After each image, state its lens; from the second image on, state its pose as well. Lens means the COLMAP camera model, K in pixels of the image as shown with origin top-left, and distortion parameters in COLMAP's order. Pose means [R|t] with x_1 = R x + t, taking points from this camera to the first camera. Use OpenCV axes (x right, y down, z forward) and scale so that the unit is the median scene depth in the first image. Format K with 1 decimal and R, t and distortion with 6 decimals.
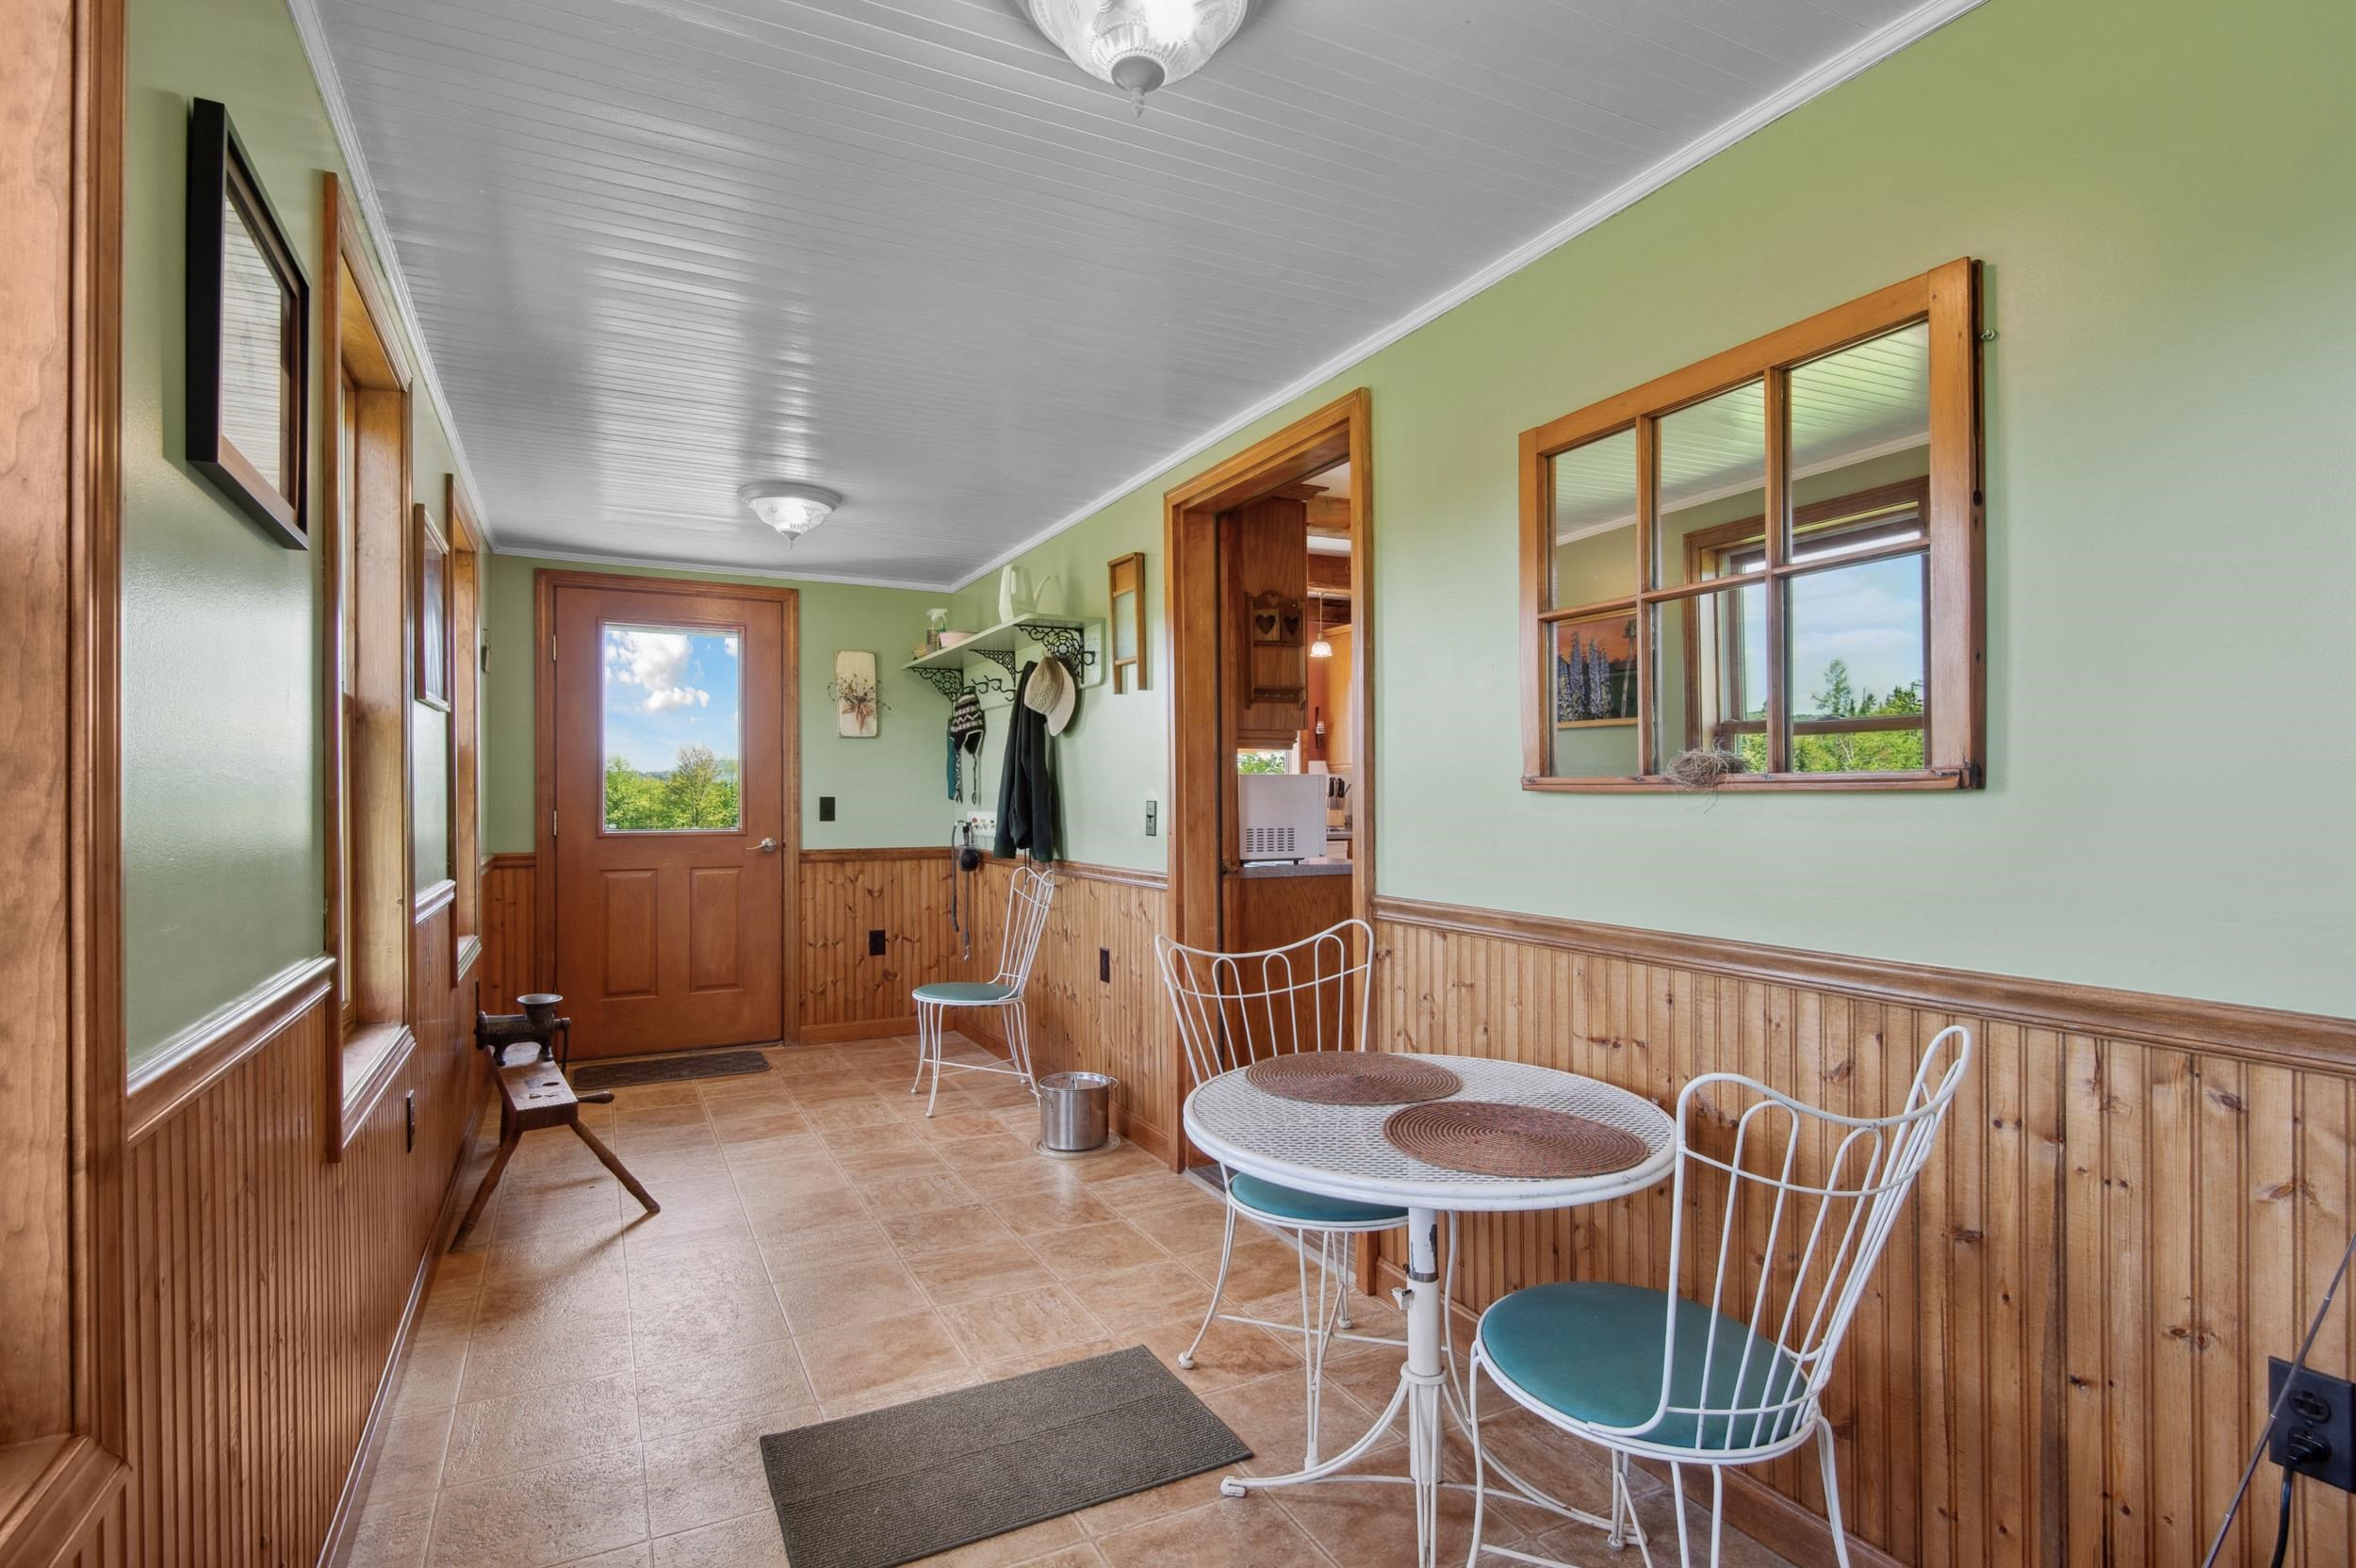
lens RADIAL K [[1125.3, 0, 1178.8], [0, 1125.3, 788.8], [0, 0, 1]] dist [0.003793, -0.002390]
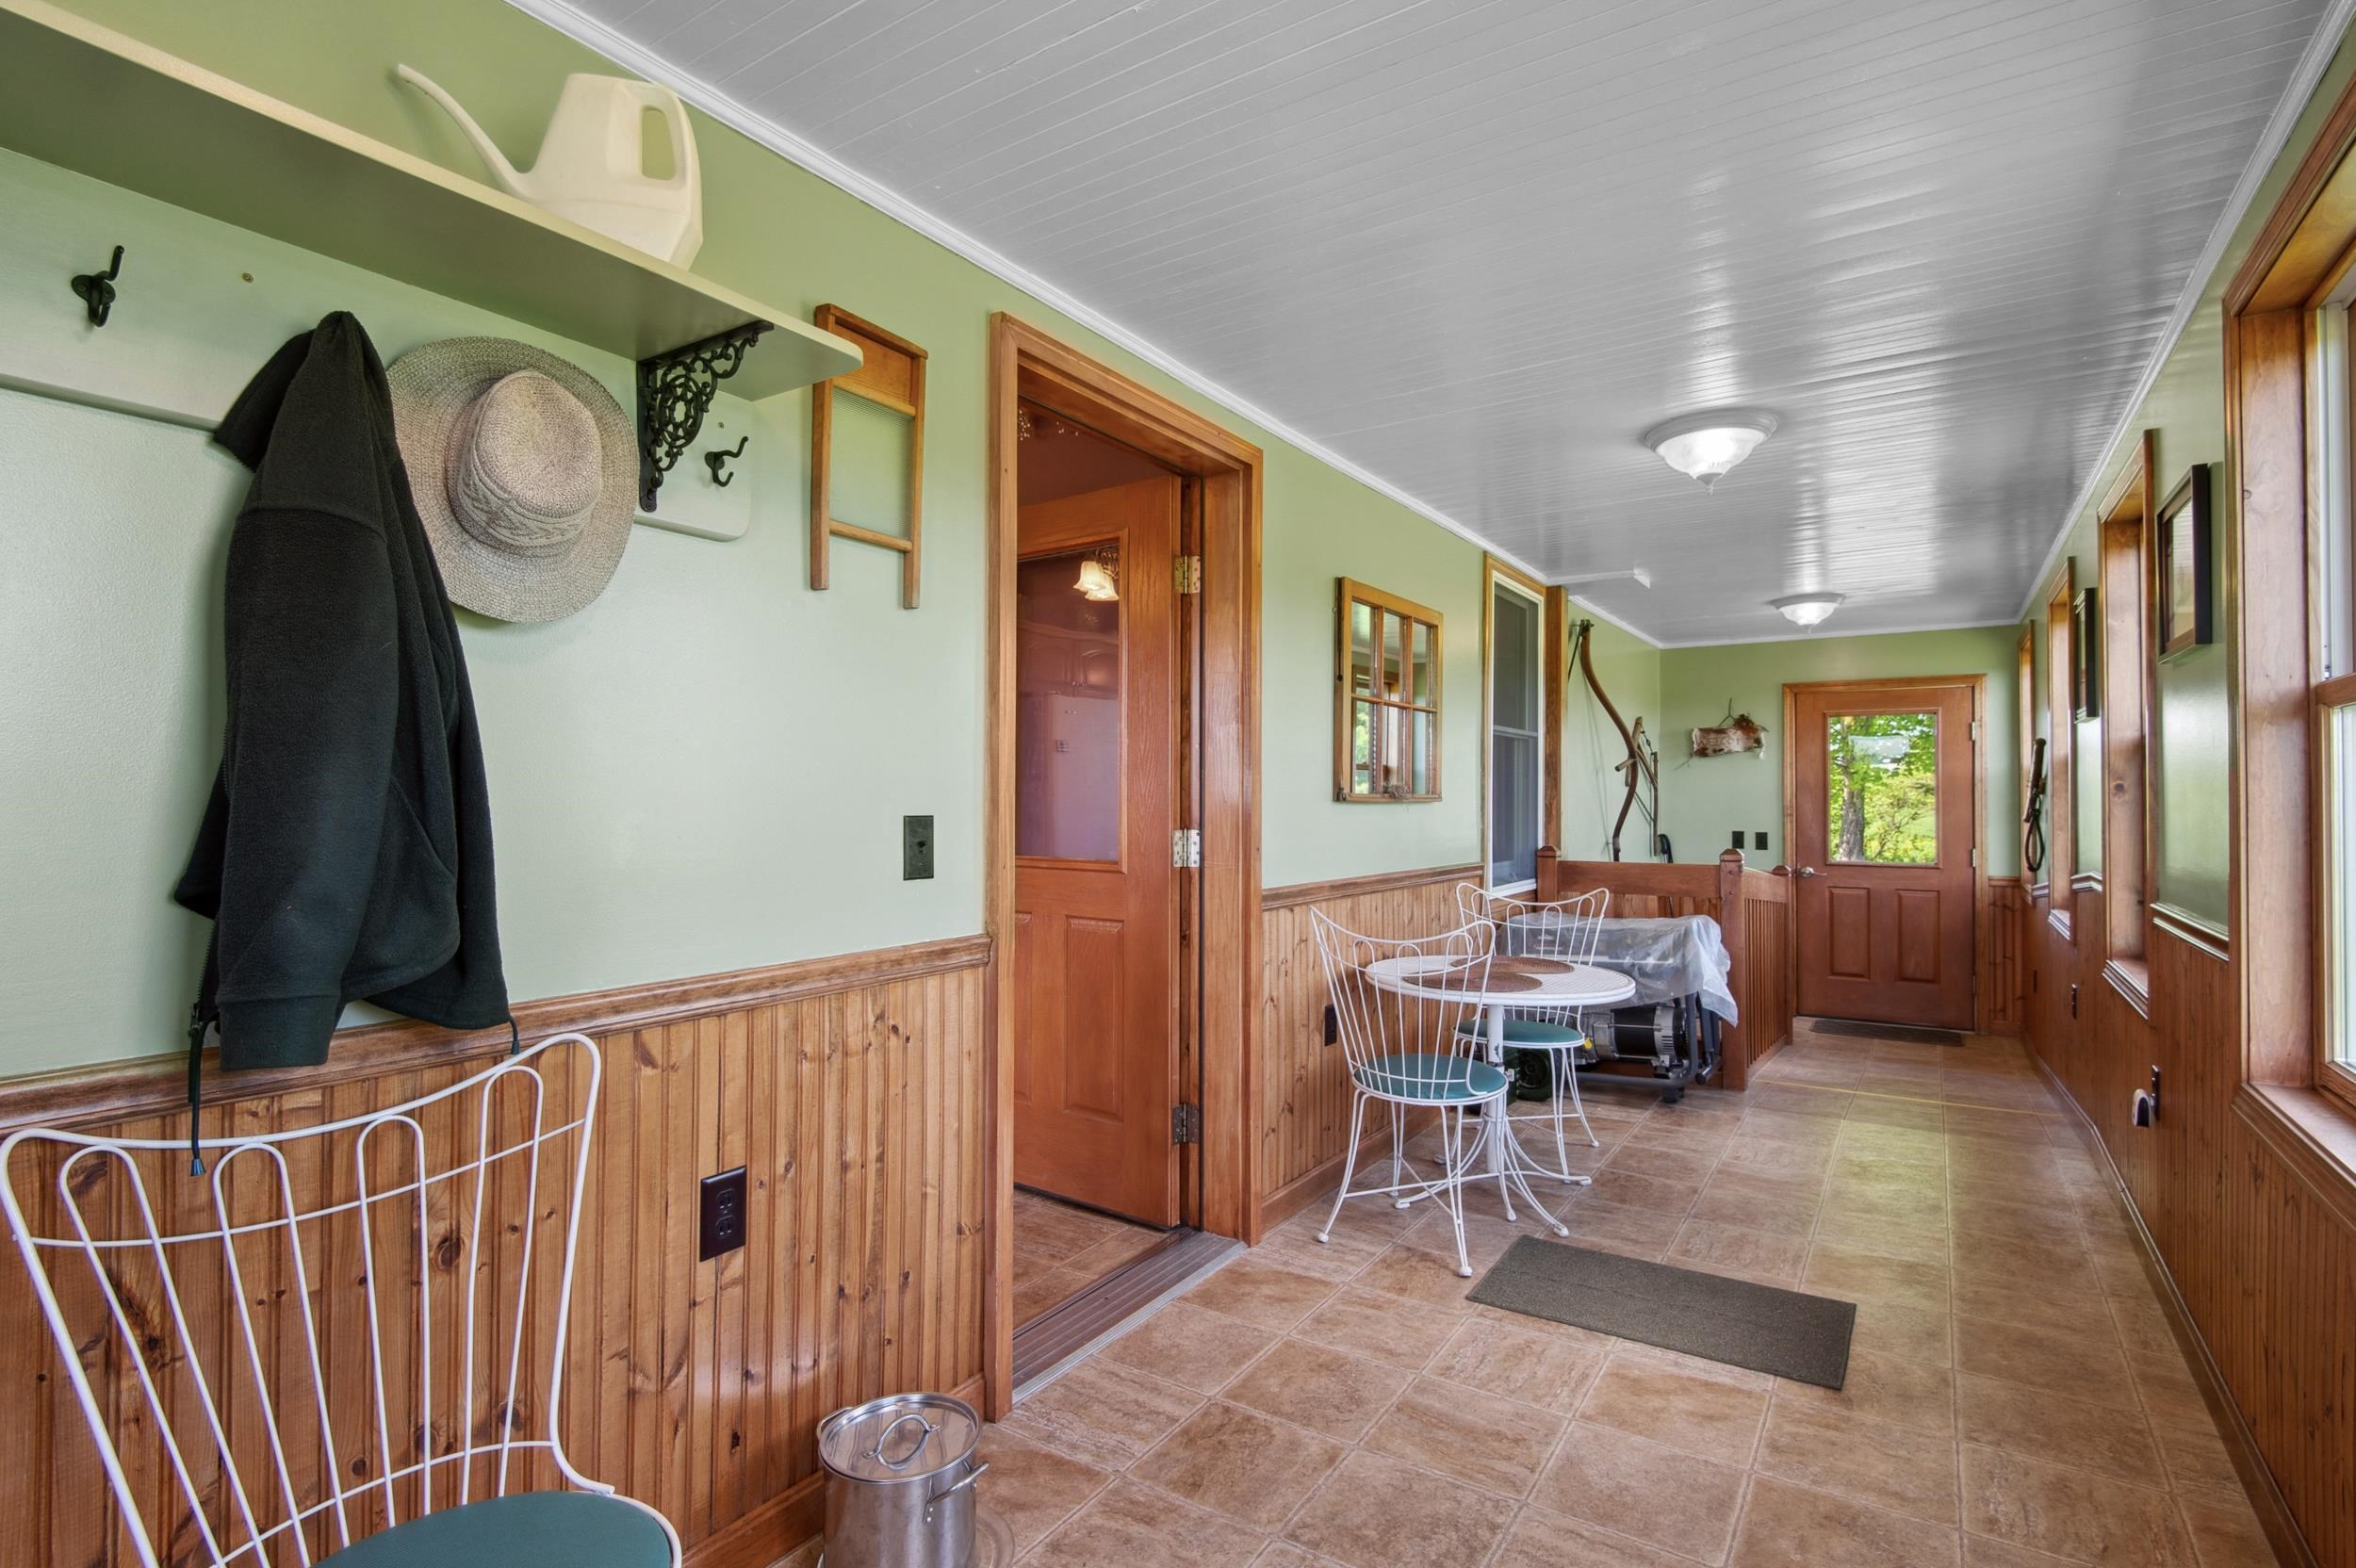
lens RADIAL K [[1125.3, 0, 1183.5], [0, 1125.3, 783.5], [0, 0, 1]] dist [0.003793, -0.002390]
pose [[-0.486501, 0.015301, 0.873546, -0.806515], [-0.003123, 0.999810, -0.019252, 0.008103], [-0.873674, -0.012094, -0.486361, 1.649295]]
